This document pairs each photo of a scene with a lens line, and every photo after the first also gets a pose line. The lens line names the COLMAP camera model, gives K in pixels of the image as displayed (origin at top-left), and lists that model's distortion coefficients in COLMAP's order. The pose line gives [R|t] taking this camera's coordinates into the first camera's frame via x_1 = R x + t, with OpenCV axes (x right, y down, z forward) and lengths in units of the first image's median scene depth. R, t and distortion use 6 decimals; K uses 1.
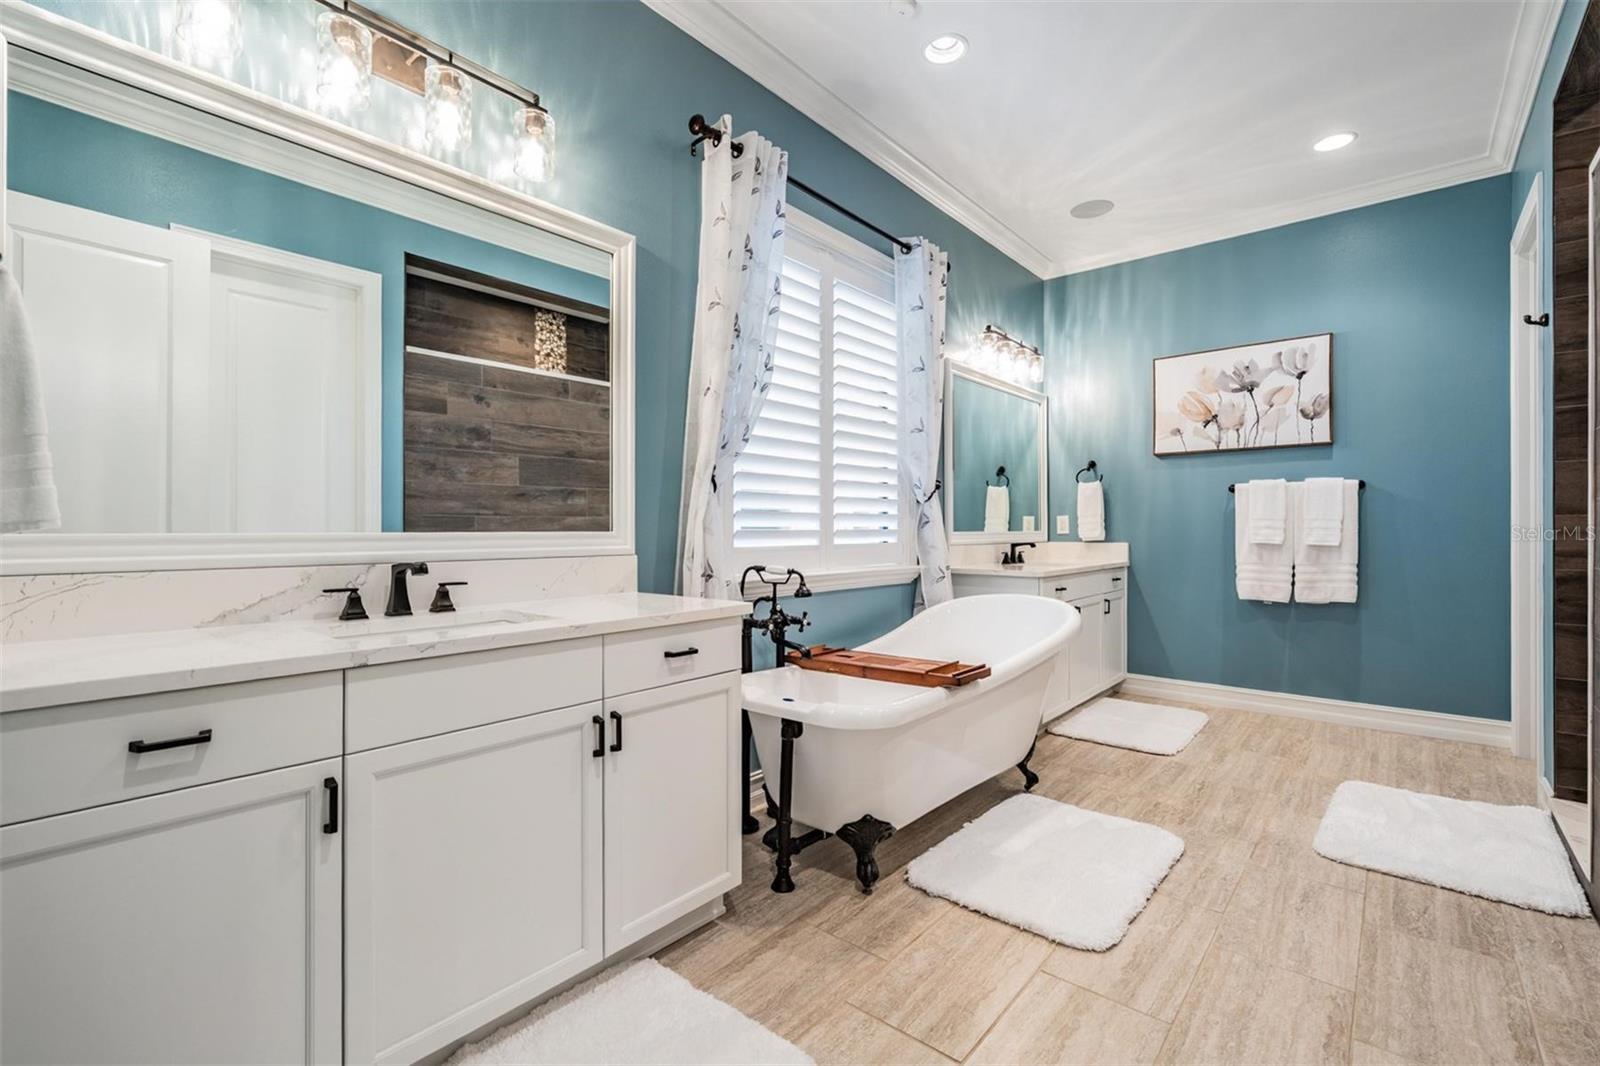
lens RADIAL K [[726.3, 0, 797.5], [0, 726.3, 524.9], [0, 0, 1]] dist [0.005815, -0.000575]
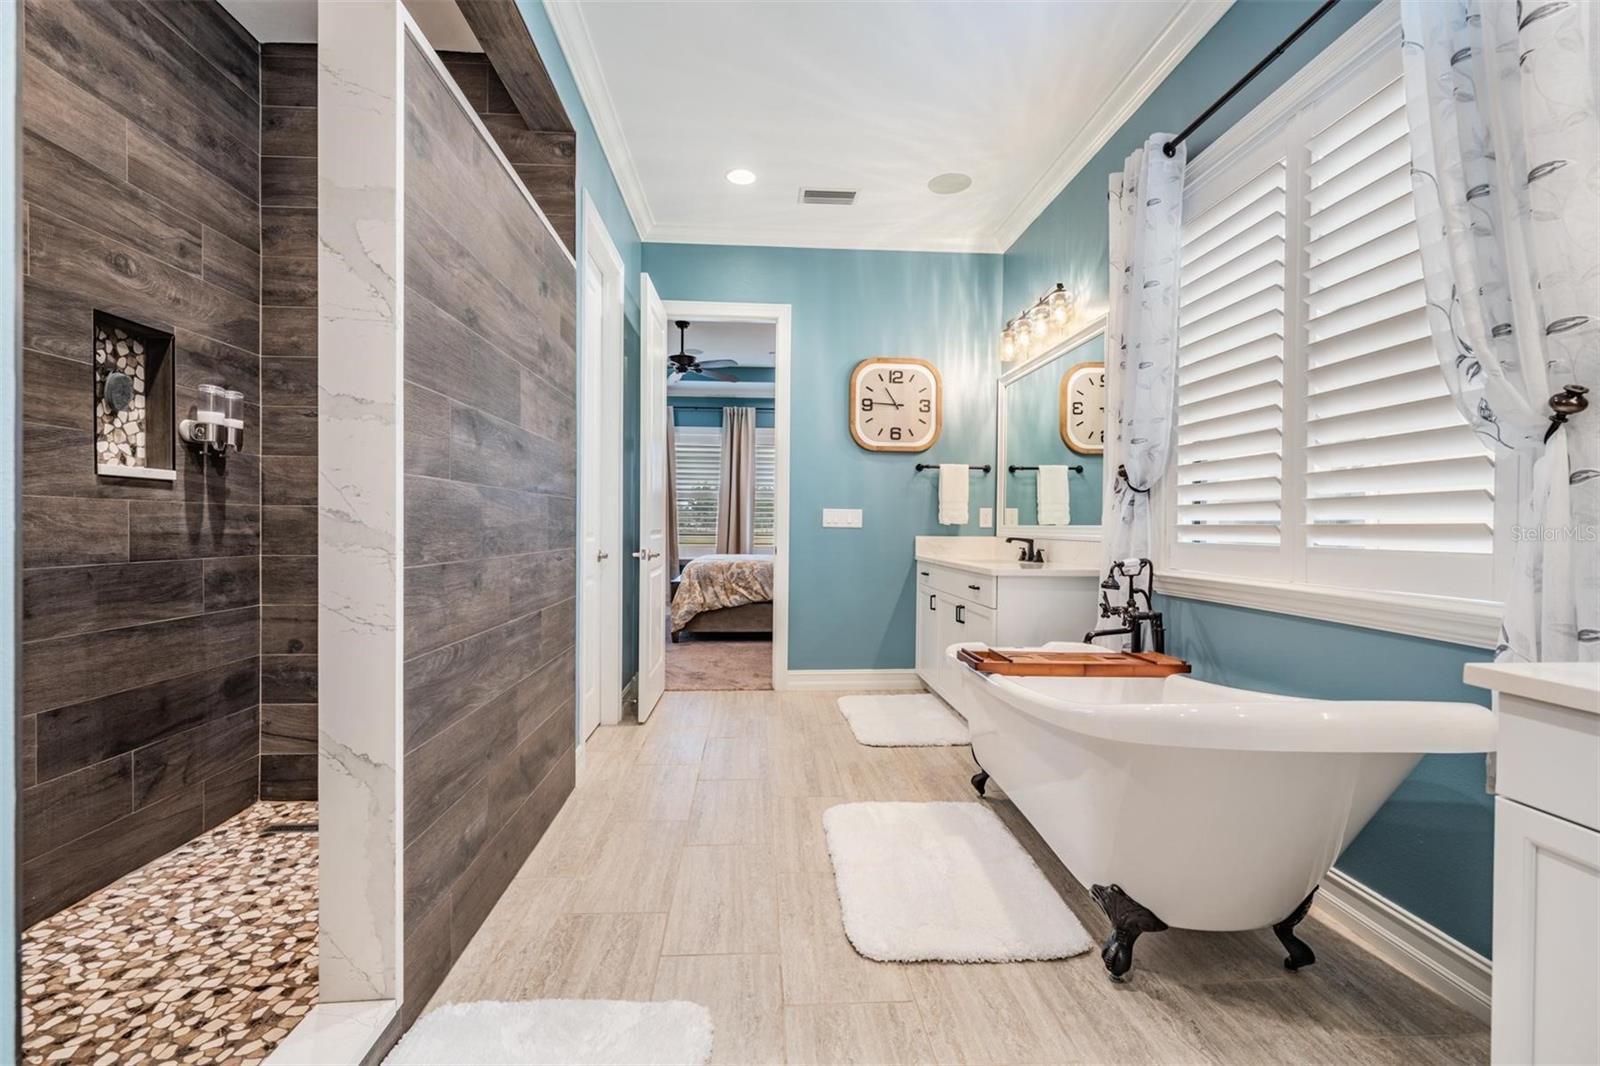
lens RADIAL K [[726.3, 0, 795.2], [0, 726.3, 534.8], [0, 0, 1]] dist [0.005815, -0.000575]
pose [[-0.733649, 0.008305, -0.679478, 1.063903], [0.002203, 0.999949, 0.009843, 0.010906], [0.679525, 0.005725, -0.733630, 1.486775]]
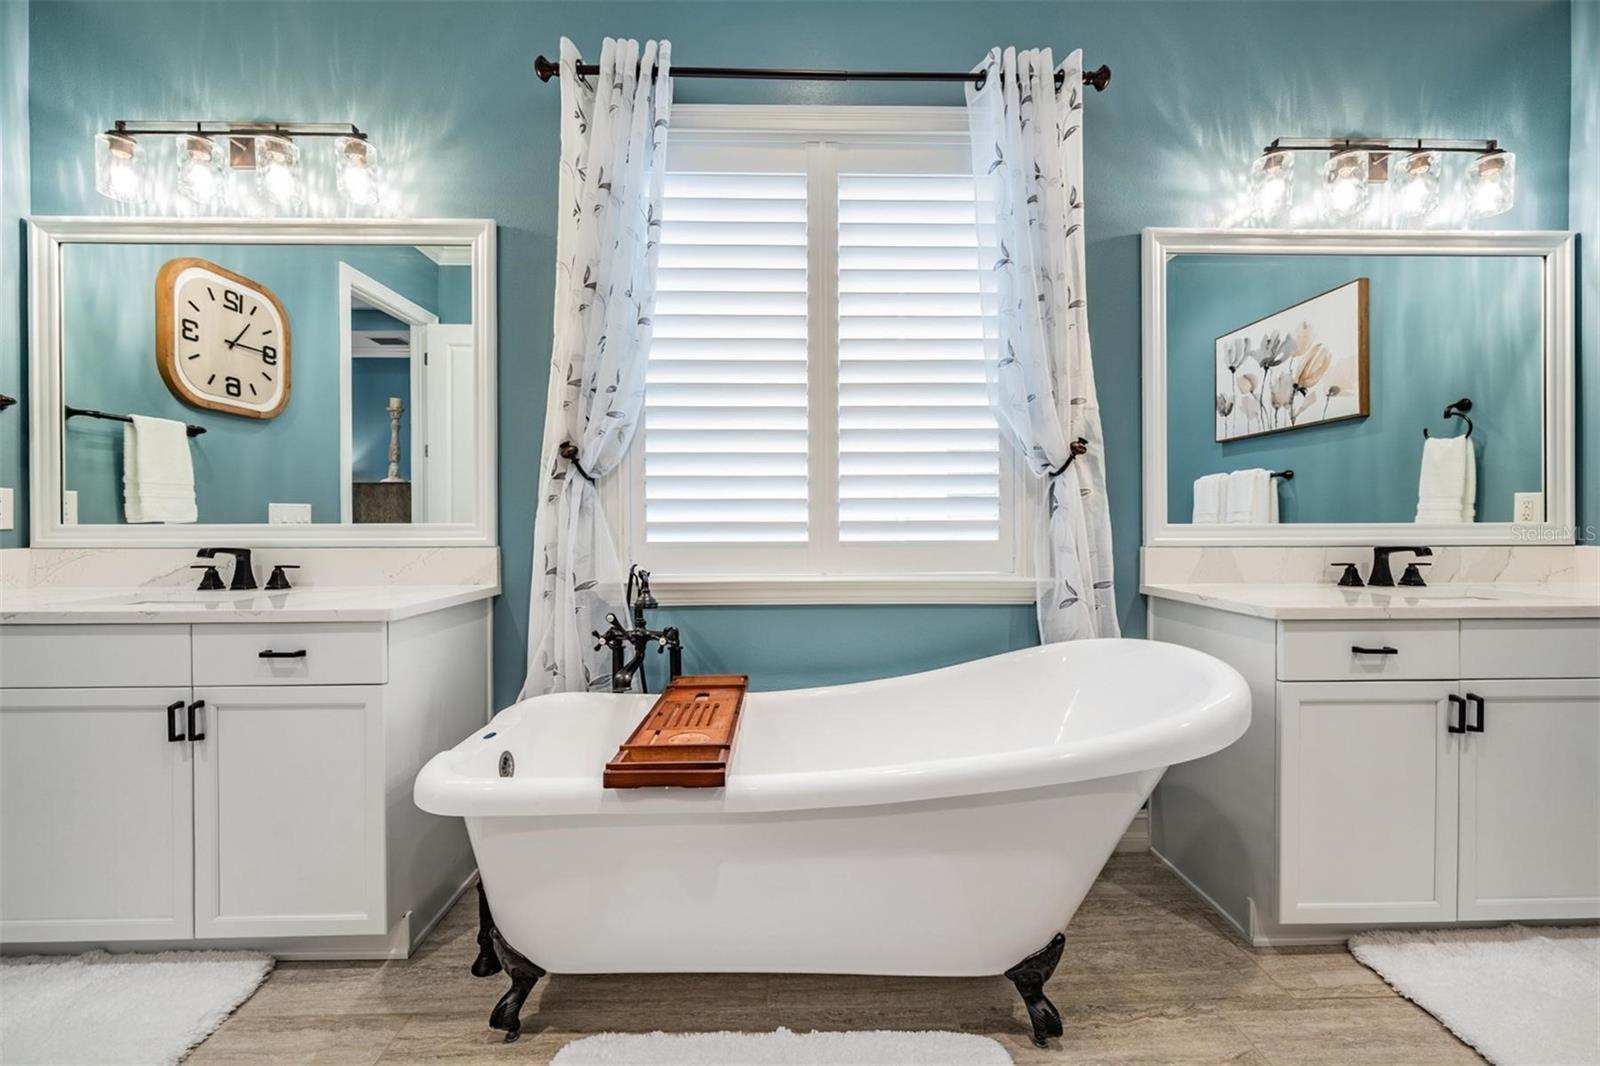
lens RADIAL K [[626.2, 0, 798.9], [0, 626.2, 524.3], [0, 0, 1]] dist [-0.002988, -0.000102]
pose [[0.655143, 0.003062, -0.755498, 0.629066], [0.006271, 0.999935, 0.009491, 0.004901], [0.755479, -0.010956, 0.655082, 0.704566]]
